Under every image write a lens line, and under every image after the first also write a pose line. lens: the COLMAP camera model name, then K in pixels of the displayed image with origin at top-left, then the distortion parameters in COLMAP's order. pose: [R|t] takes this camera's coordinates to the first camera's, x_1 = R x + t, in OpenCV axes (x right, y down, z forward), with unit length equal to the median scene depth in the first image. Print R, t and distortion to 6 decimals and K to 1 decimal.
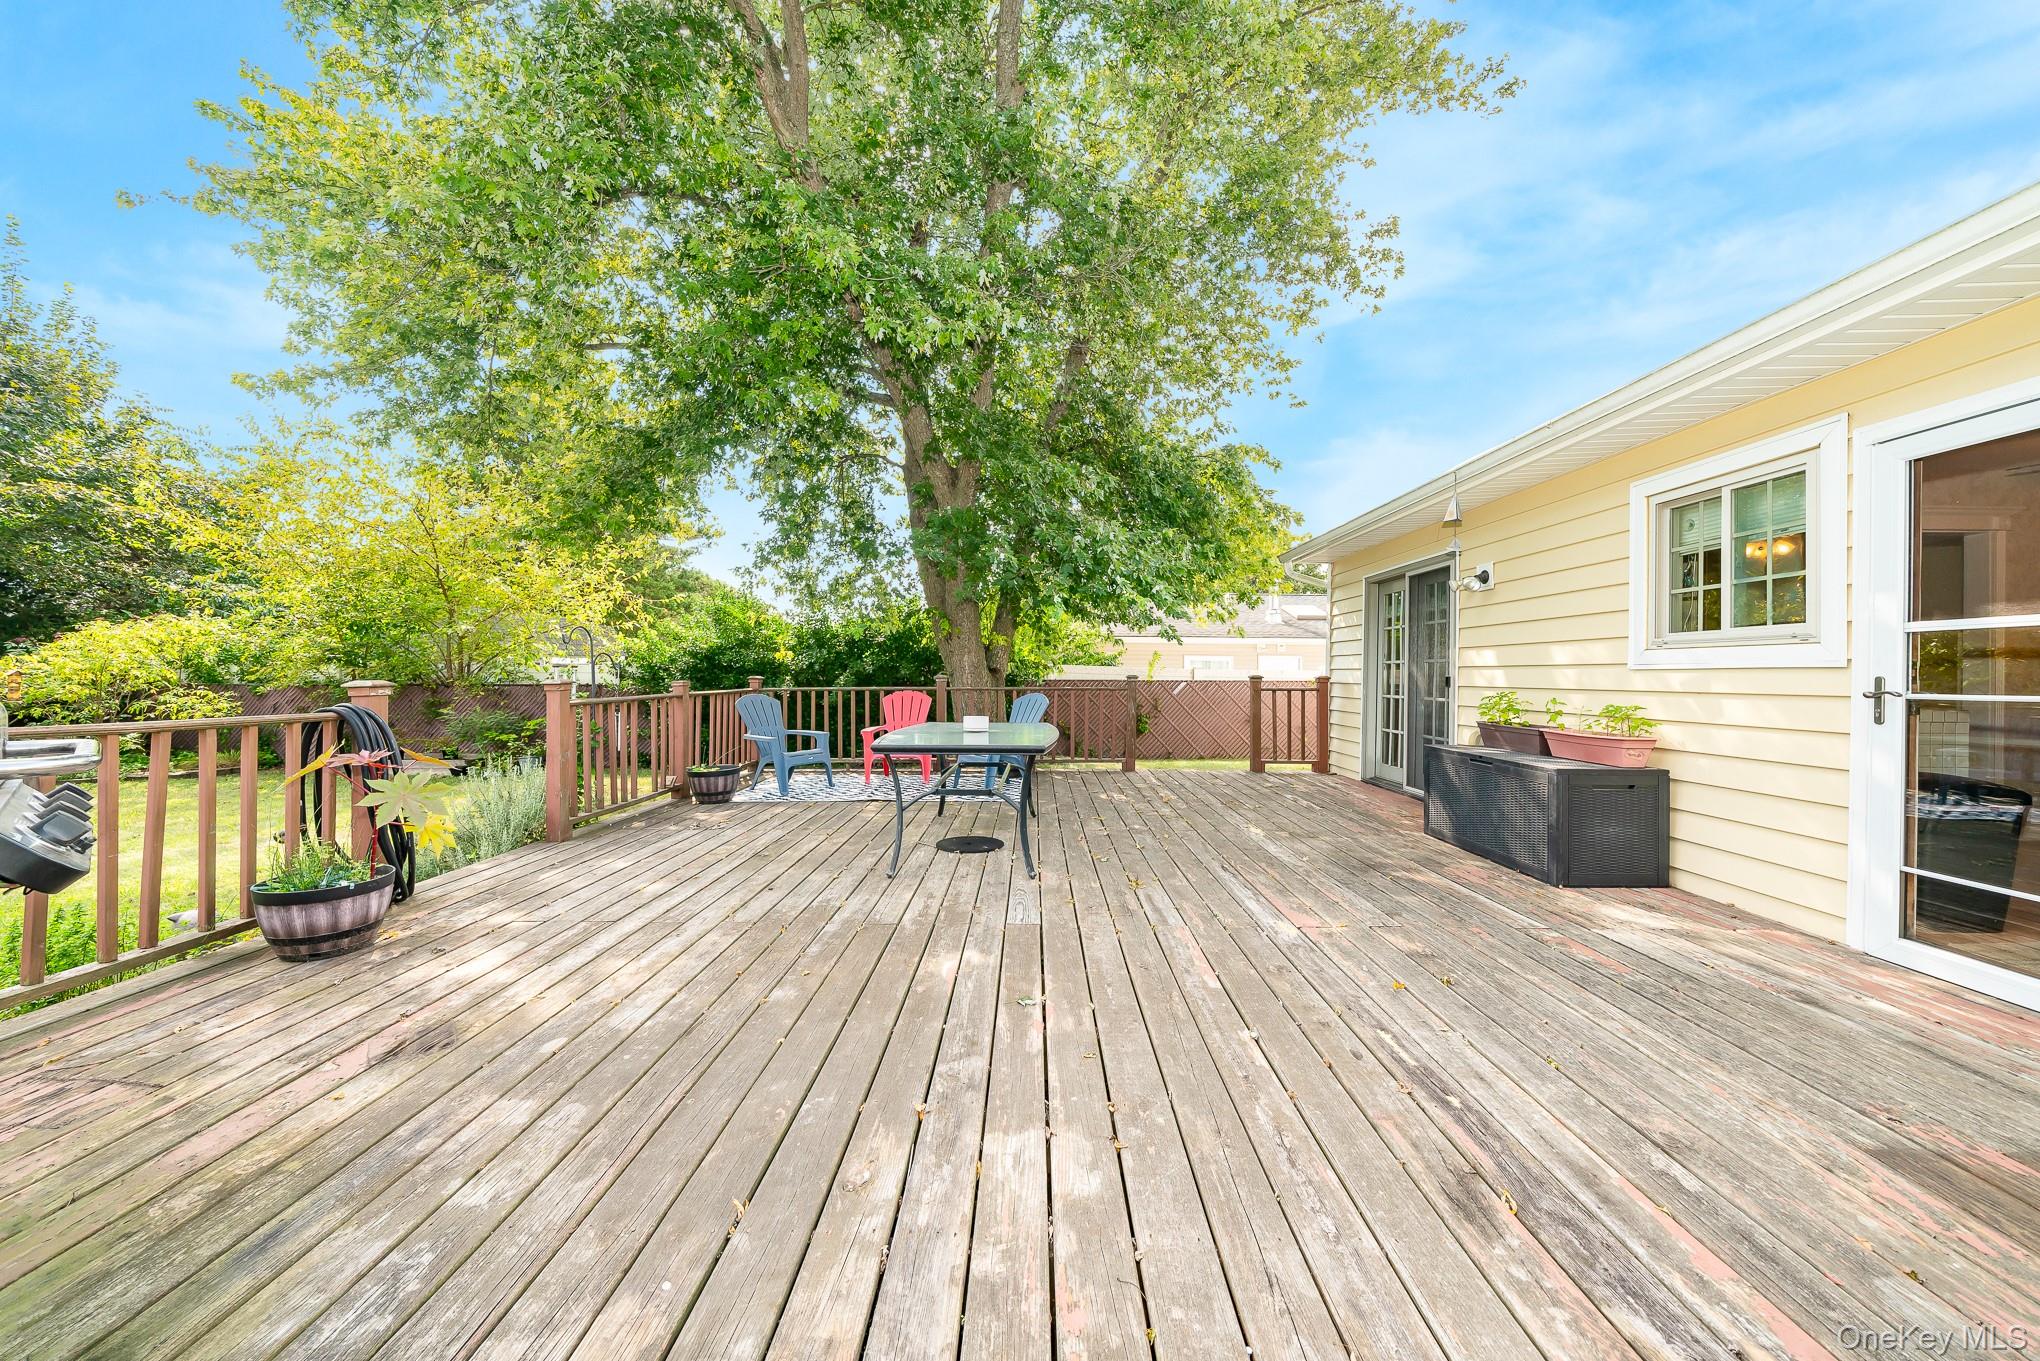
lens RADIAL K [[697.1, 0, 1020.0], [0, 697.1, 680.5], [0, 0, 1]] dist [-0.005353, 0.000005]
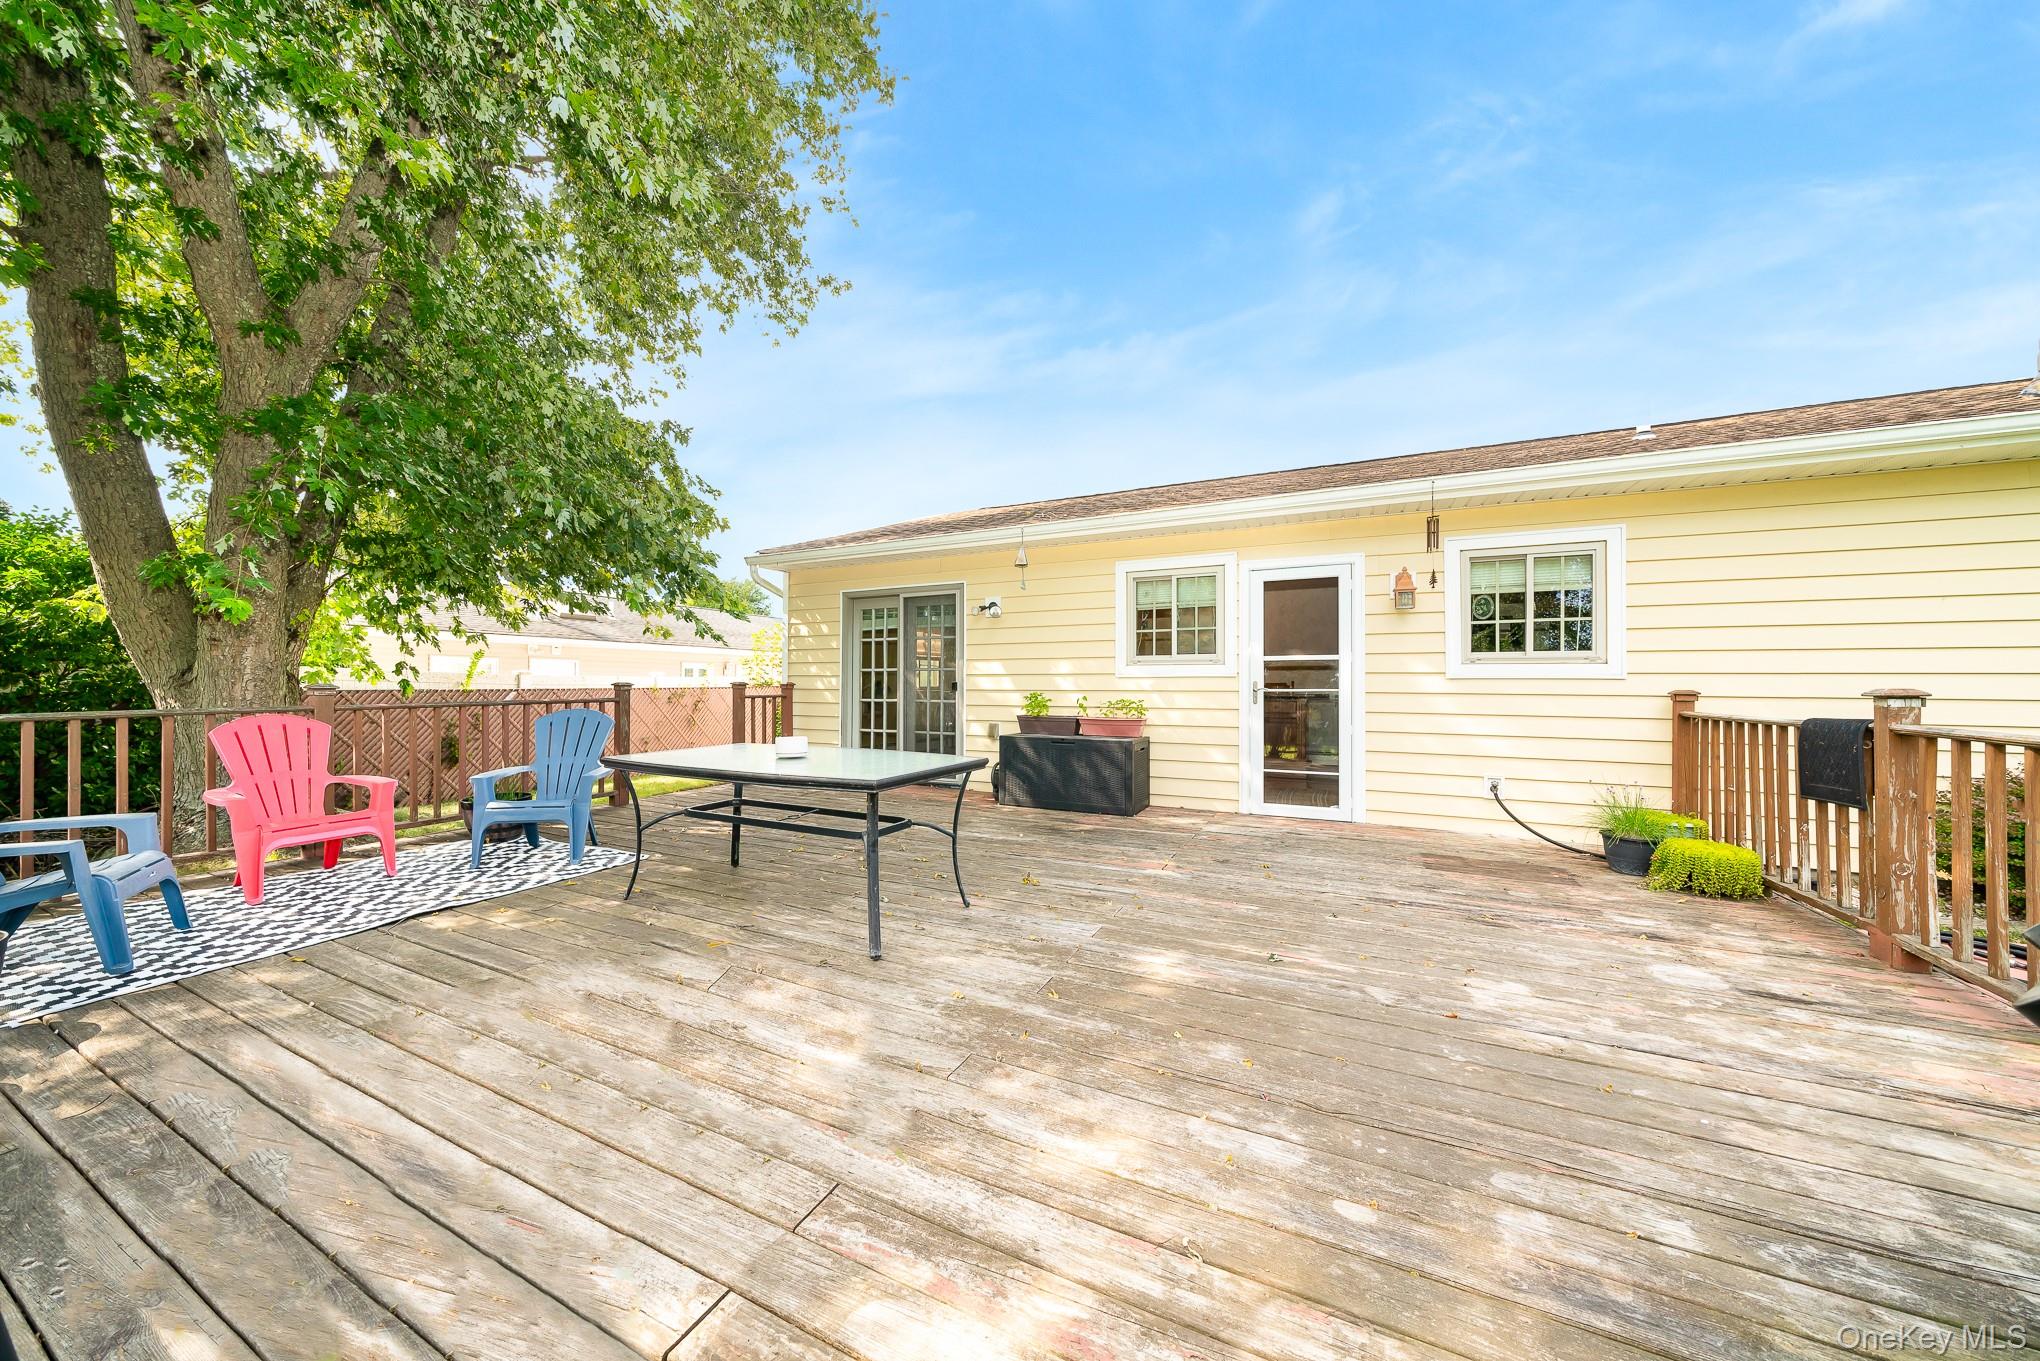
lens RADIAL K [[716.1, 0, 1020.0], [0, 716.1, 680.5], [0, 0, 1]] dist [-0.003066, -0.000330]
pose [[0.434203, -0.001951, 0.900813, -0.914728], [0.009429, 0.999953, -0.002379, -0.008108], [-0.900766, 0.009527, 0.434201, 0.614796]]
